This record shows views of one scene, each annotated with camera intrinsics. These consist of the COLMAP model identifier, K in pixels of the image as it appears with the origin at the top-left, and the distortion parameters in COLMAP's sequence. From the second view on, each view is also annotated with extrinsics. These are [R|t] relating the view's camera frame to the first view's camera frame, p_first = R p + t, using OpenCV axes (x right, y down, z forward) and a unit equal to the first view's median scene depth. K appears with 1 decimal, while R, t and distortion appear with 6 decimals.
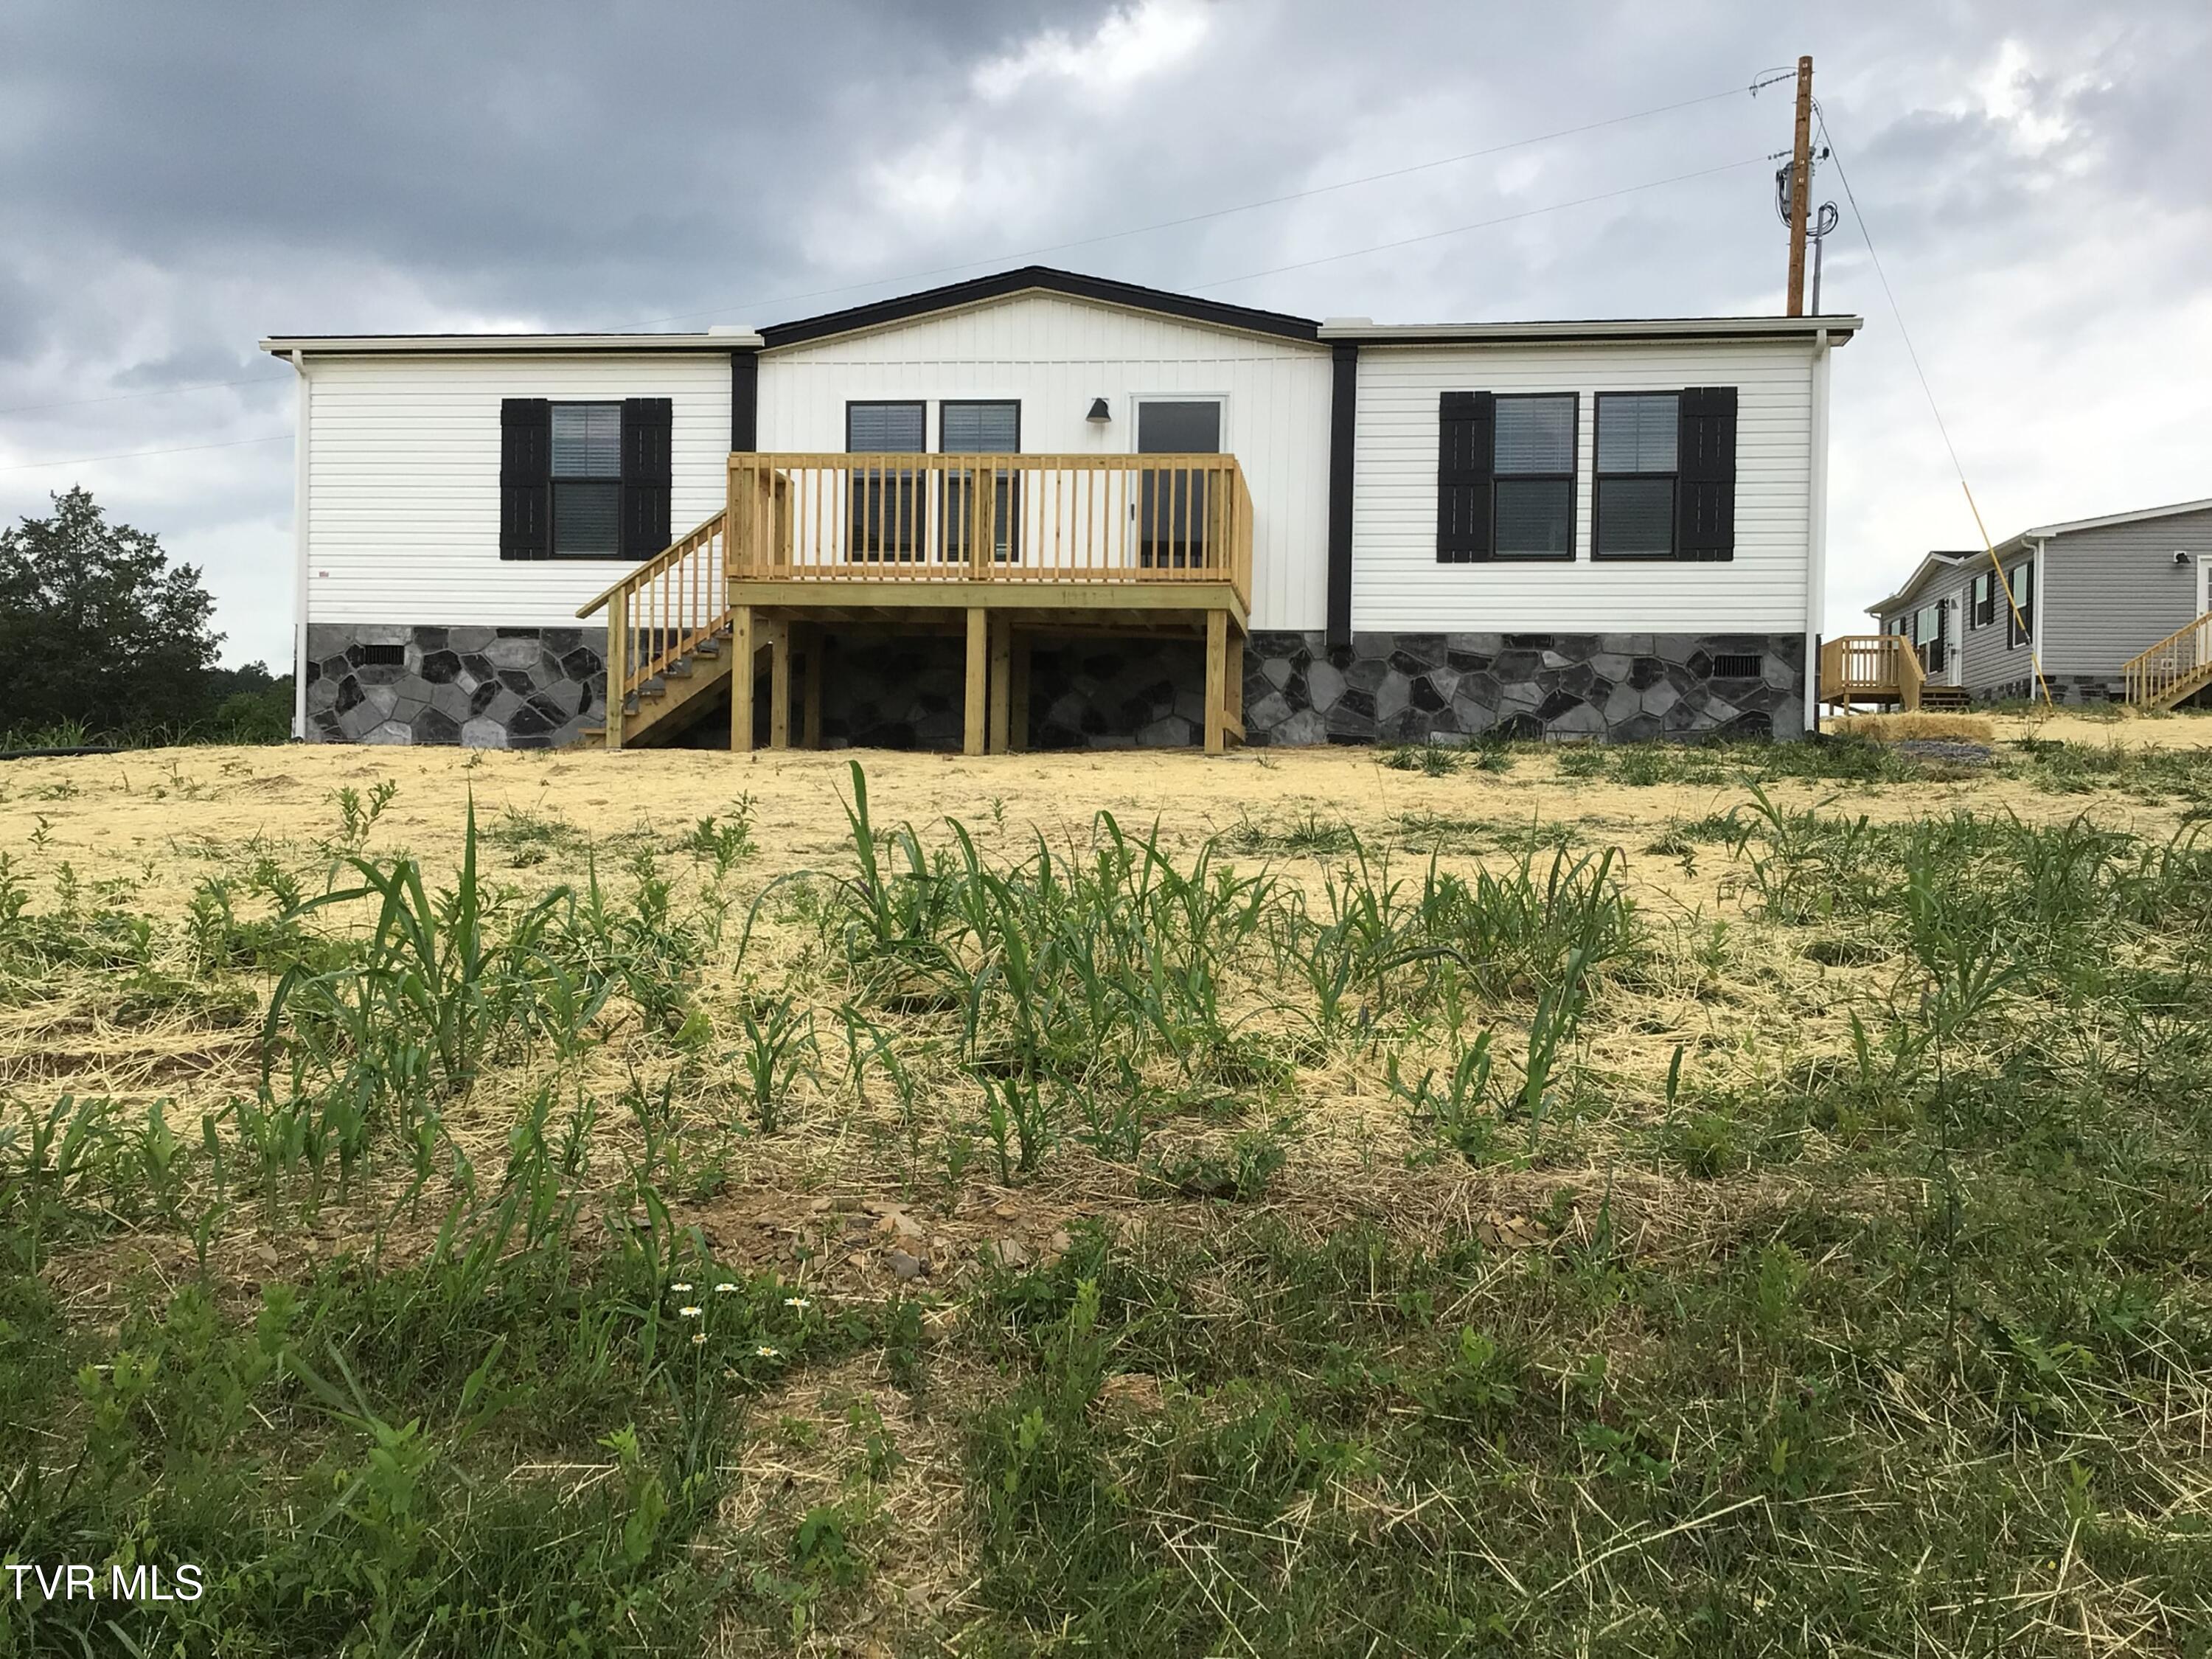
lens RADIAL K [[1988.7, 0, 1100.9], [0, 1988.7, 860.7], [0, 0, 1]] dist [0.105668, -0.221005]
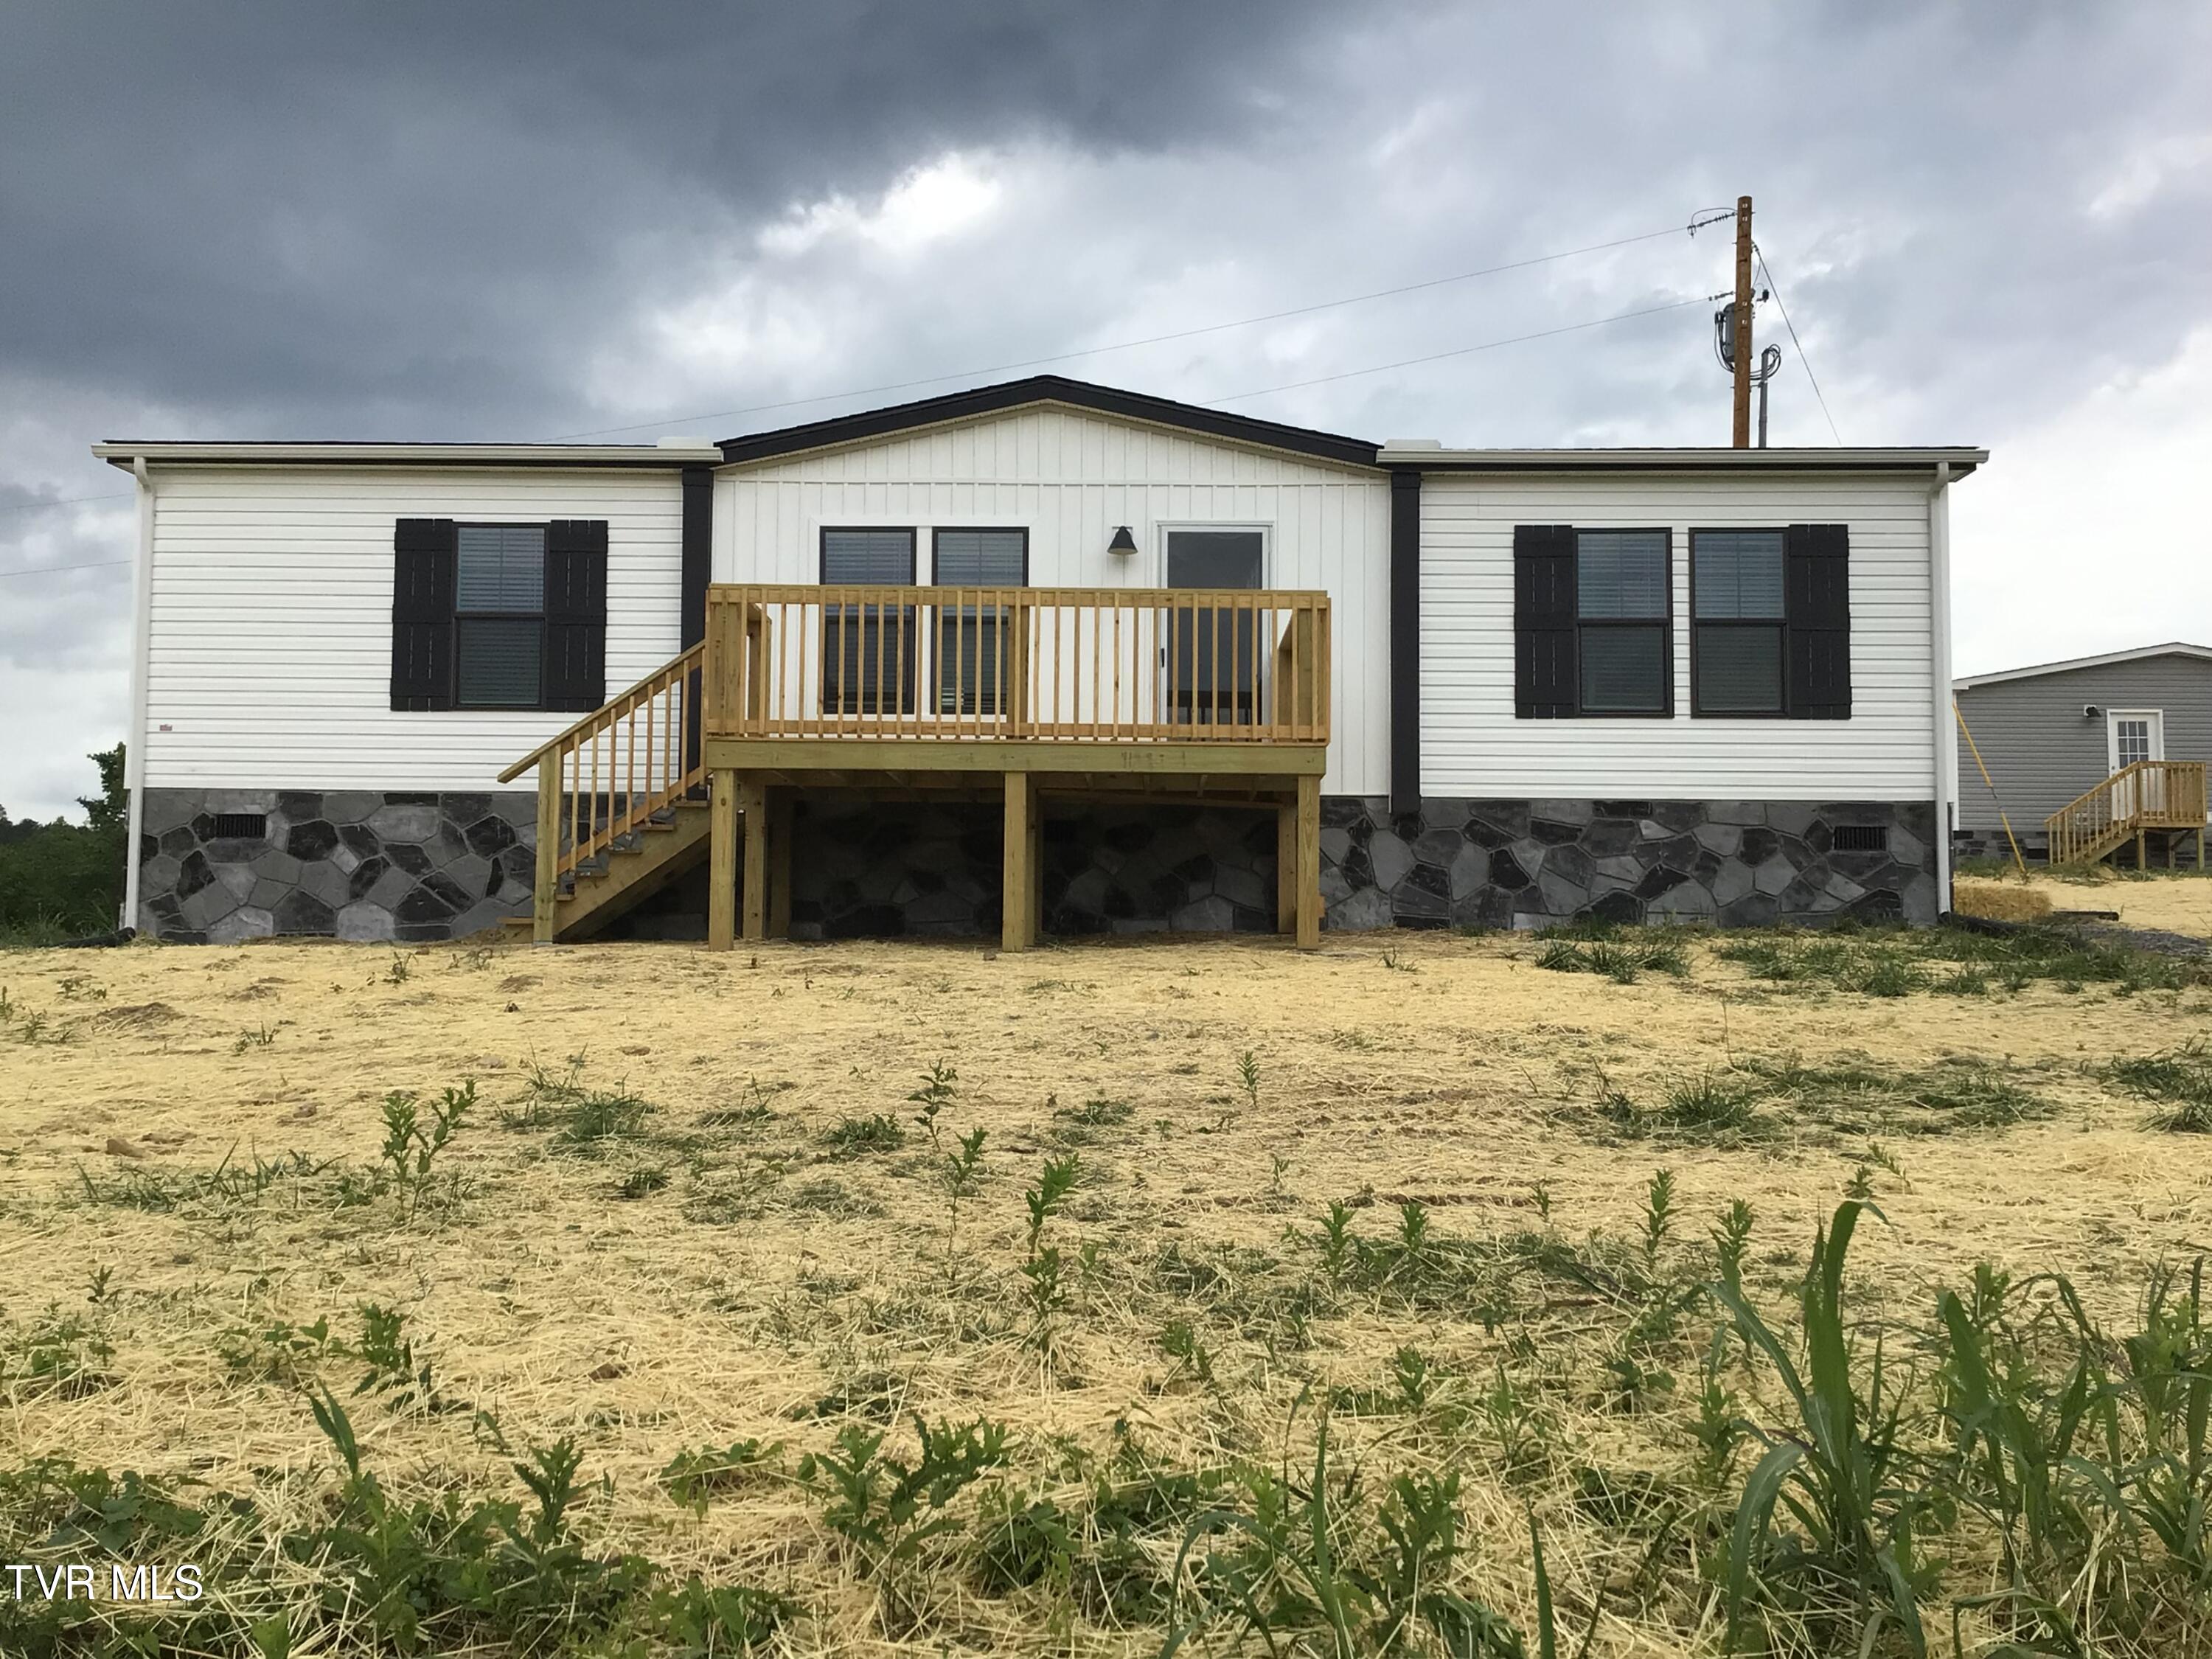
lens RADIAL K [[2008.5, 0, 1106.0], [0, 2008.5, 829.5], [0, 0, 1]] dist [0.040992, -0.005395]
pose [[0.994368, -0.001899, 0.105965, -0.100671], [0.011072, 0.996230, -0.086041, -0.028181], [-0.105402, 0.086730, 0.990640, 0.159712]]
